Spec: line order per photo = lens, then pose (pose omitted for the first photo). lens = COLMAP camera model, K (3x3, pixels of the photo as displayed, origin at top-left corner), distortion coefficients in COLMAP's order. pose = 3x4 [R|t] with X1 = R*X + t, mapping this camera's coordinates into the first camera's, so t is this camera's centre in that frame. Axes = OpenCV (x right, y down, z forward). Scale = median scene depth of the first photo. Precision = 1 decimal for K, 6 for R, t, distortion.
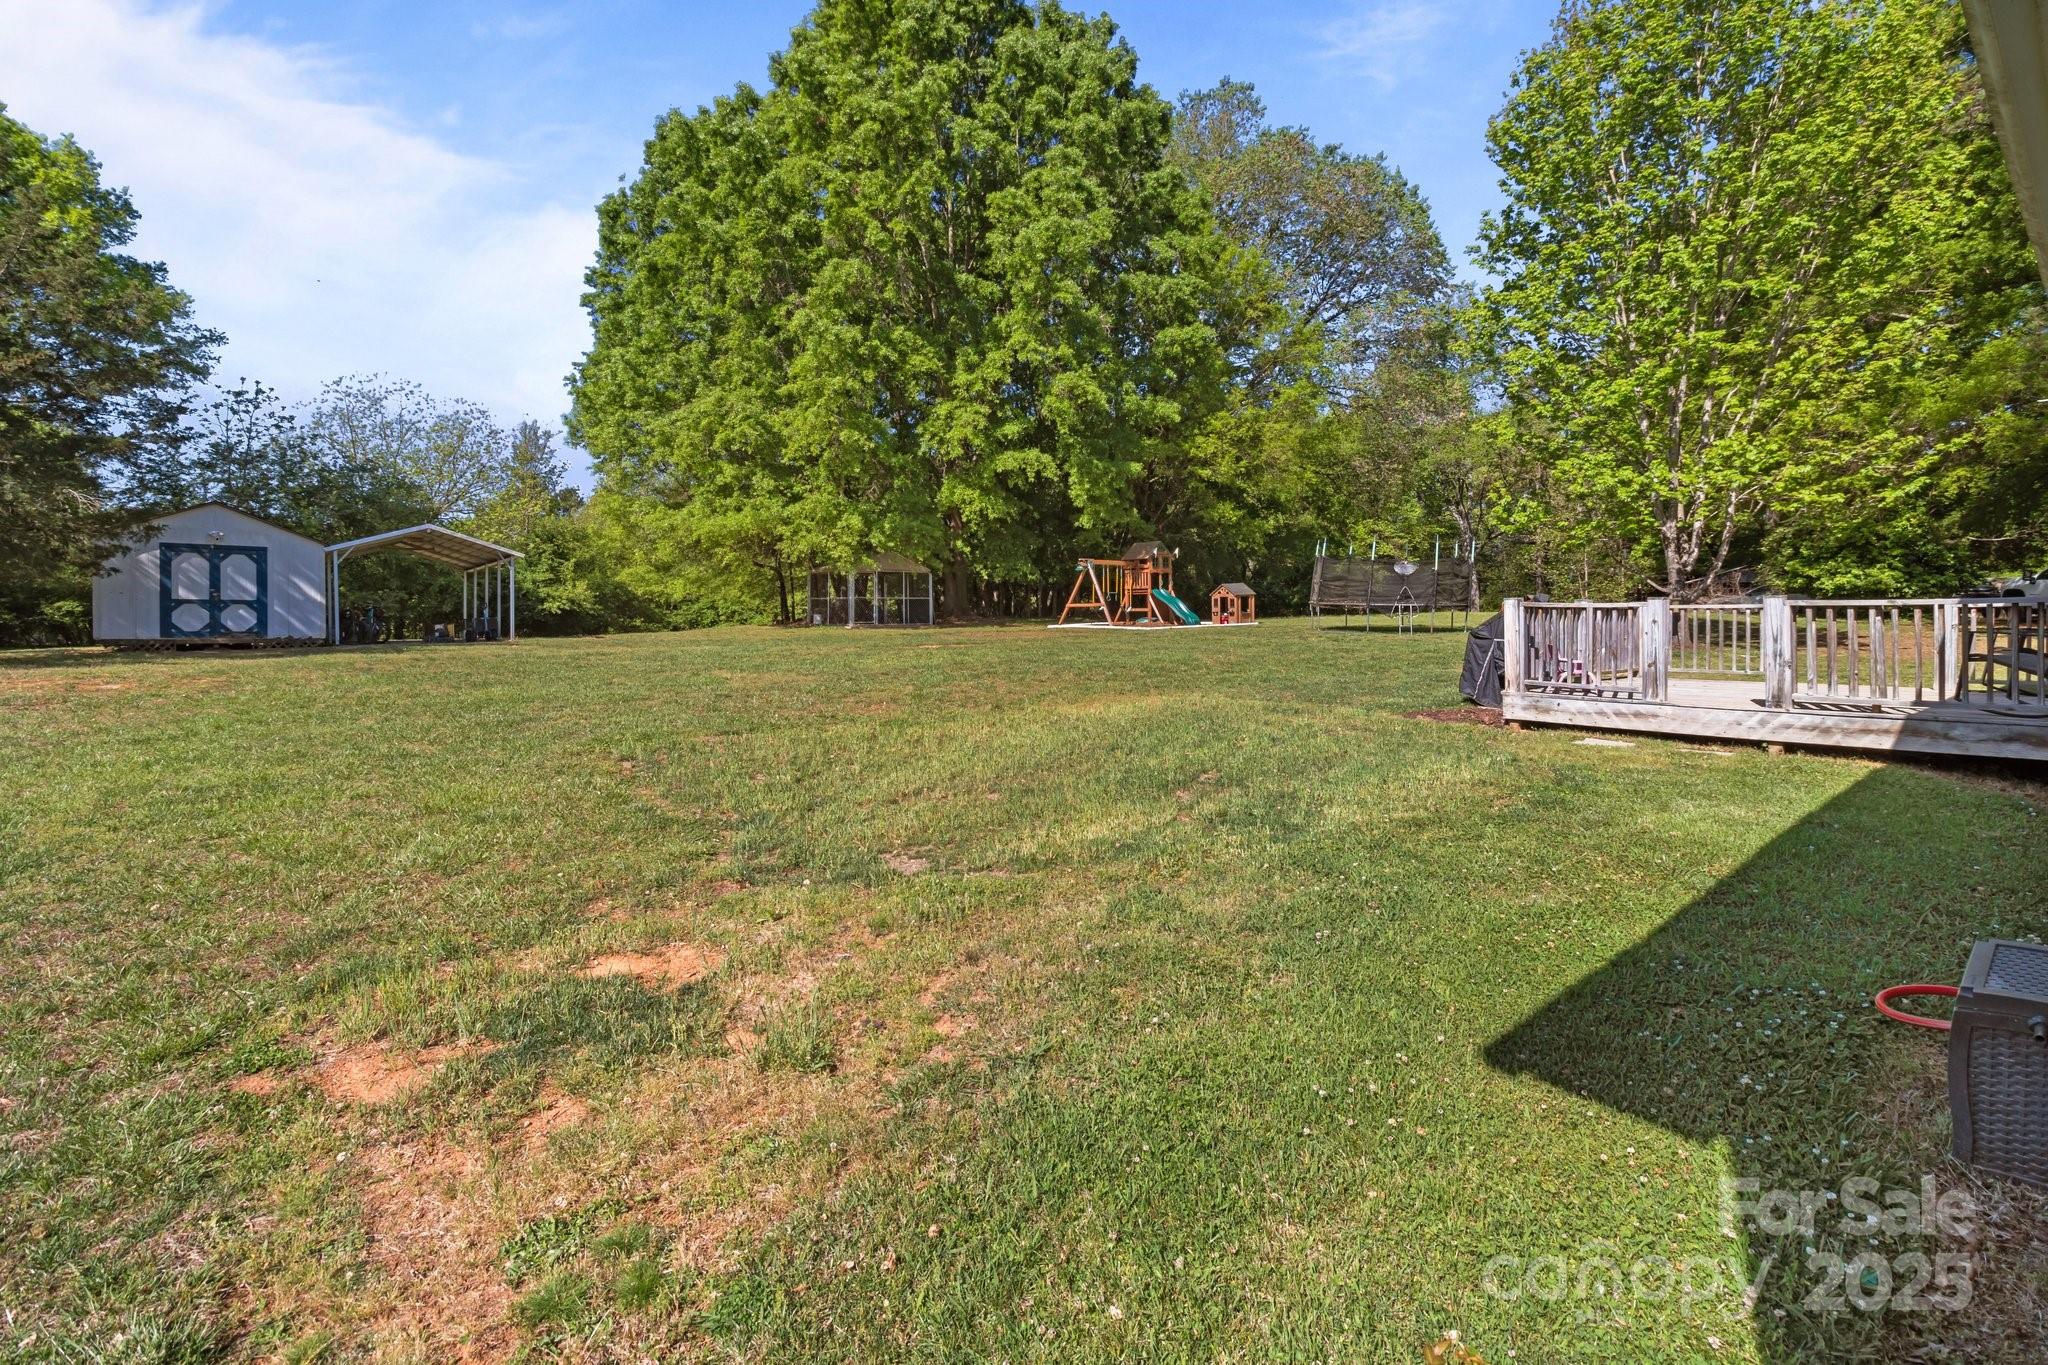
lens RADIAL K [[949.4, 0, 1032.7], [0, 949.4, 641.3], [0, 0, 1]] dist [0.003402, 0.000077]
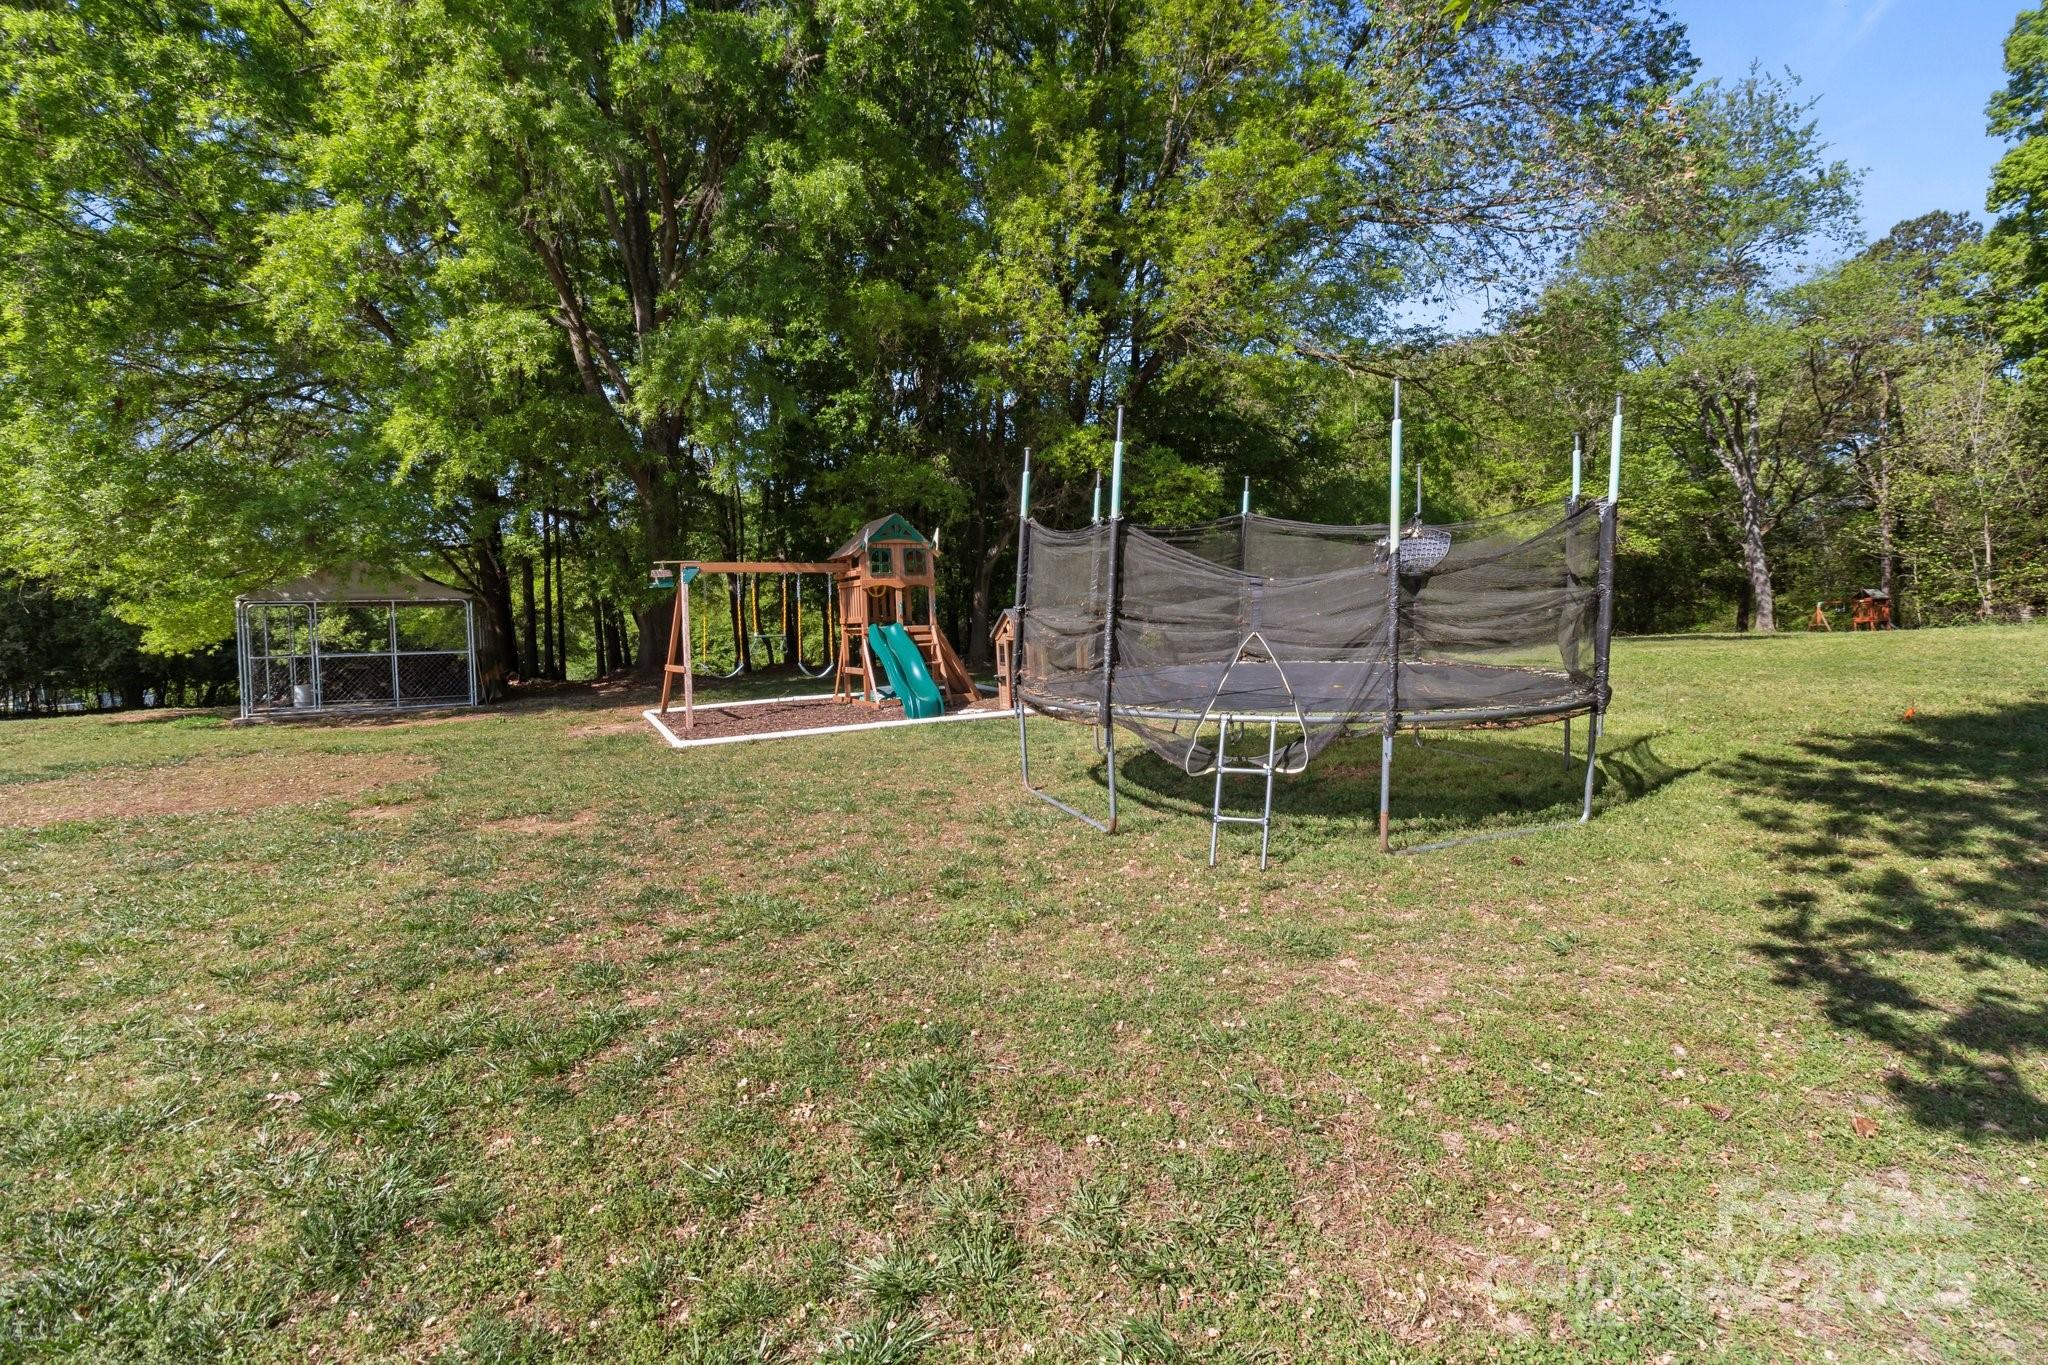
lens RADIAL K [[949.4, 0, 1032.7], [0, 949.4, 641.3], [0, 0, 1]] dist [0.003402, 0.000077]
pose [[0.972922, -0.021075, -0.230172, 0.299119], [0.019471, 0.999768, -0.009241, -0.042455], [0.230313, 0.004509, 0.973106, 0.595600]]
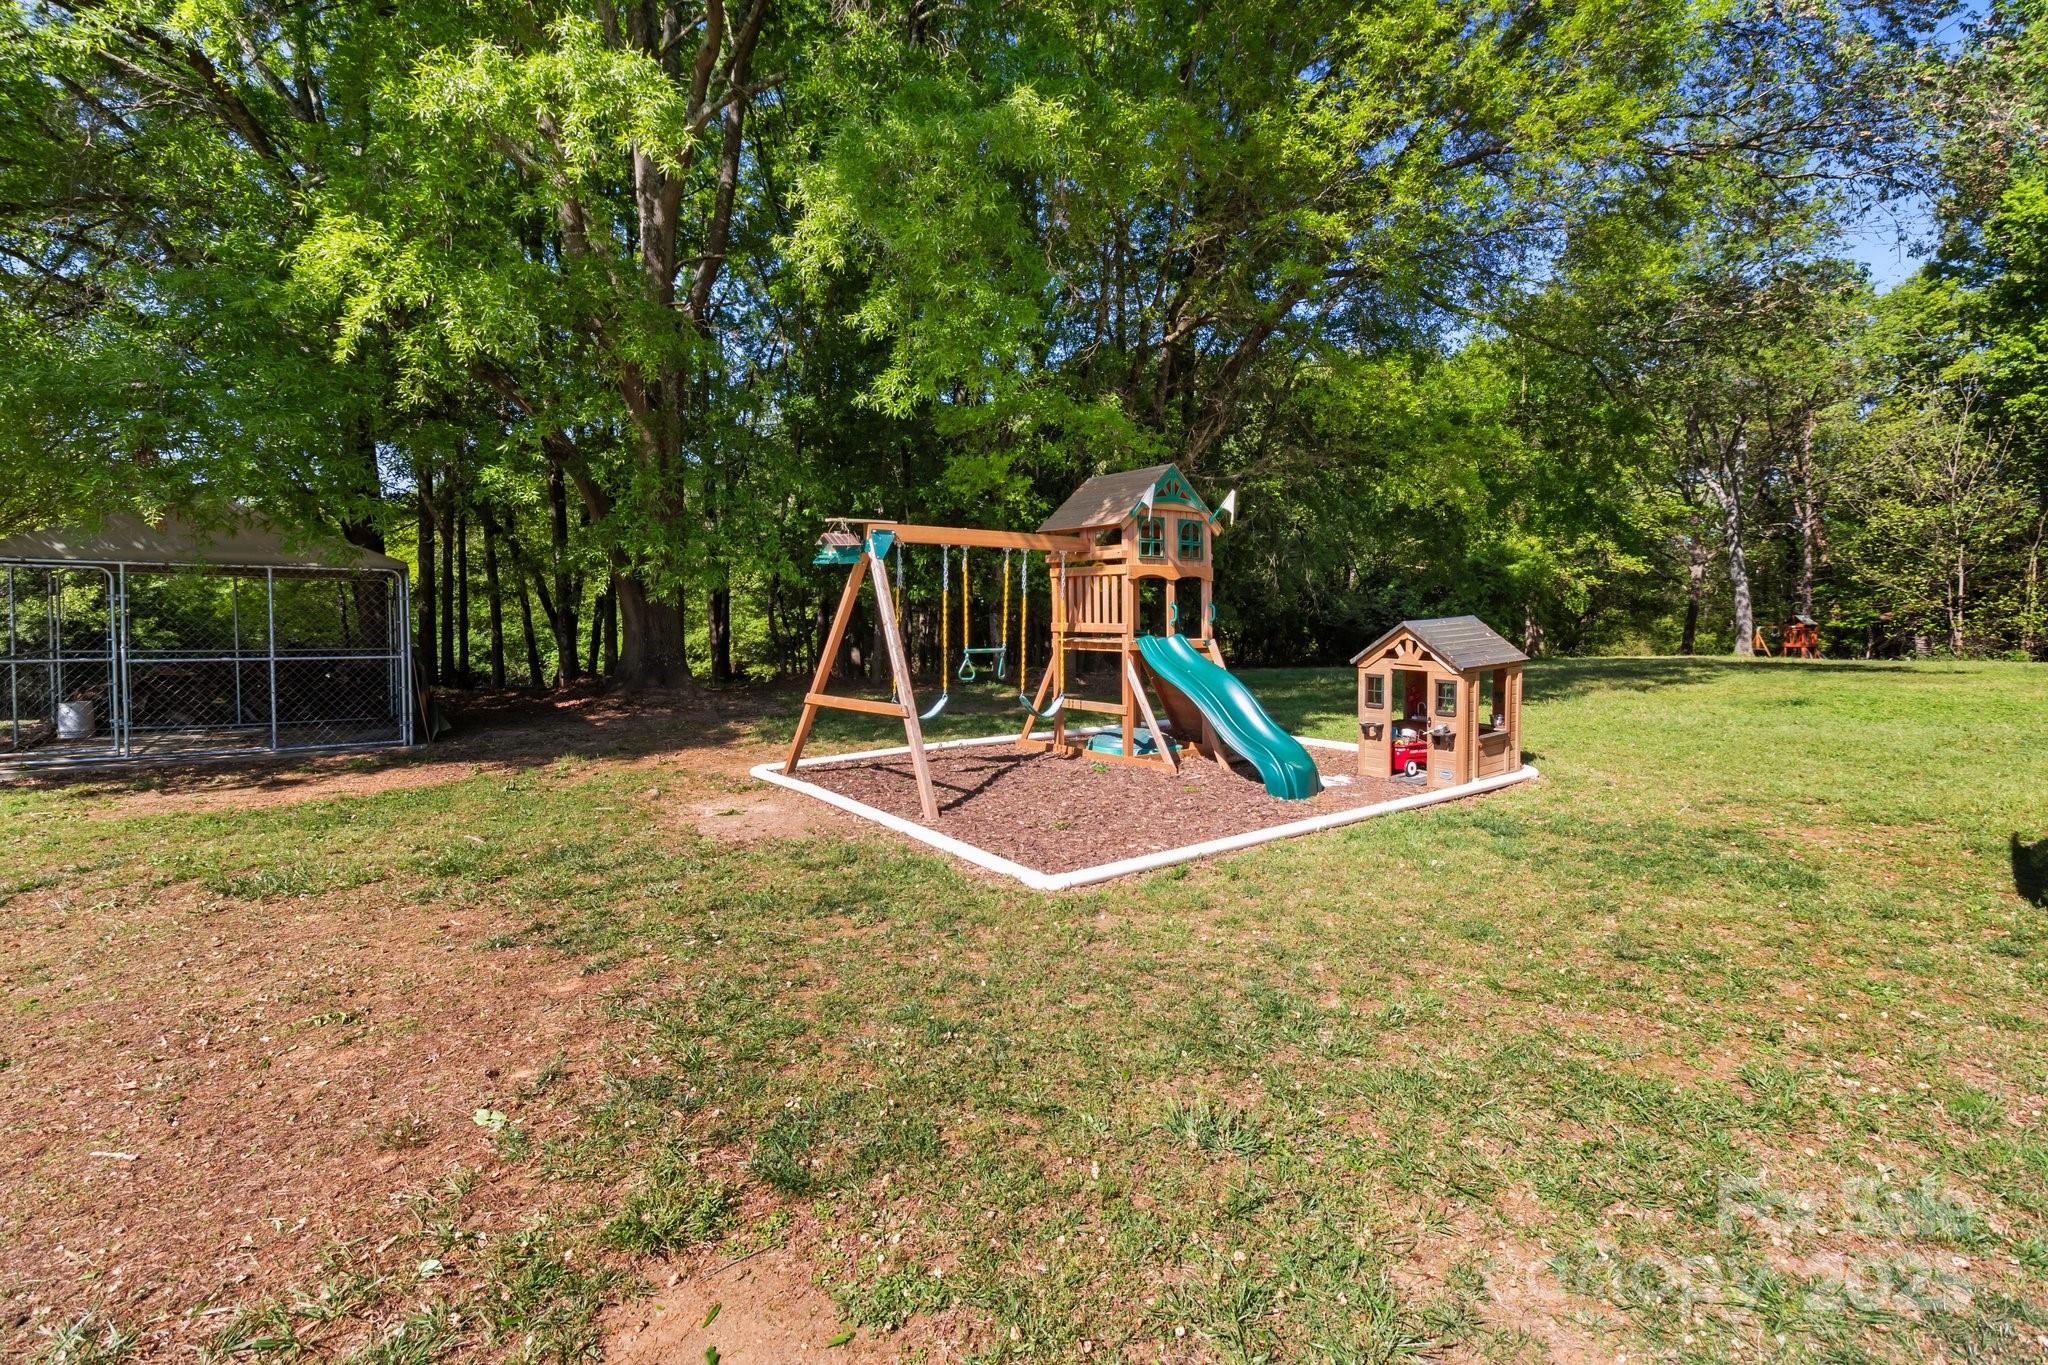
lens RADIAL K [[963.4, 0, 1019.8], [0, 963.4, 622.0], [0, 0, 1]] dist [-0.000207, -0.000167]
pose [[0.997924, 0.007201, -0.063995, 0.109644], [-0.008770, 0.999667, -0.024278, -0.052616], [0.063799, 0.024789, 0.997655, 0.721479]]
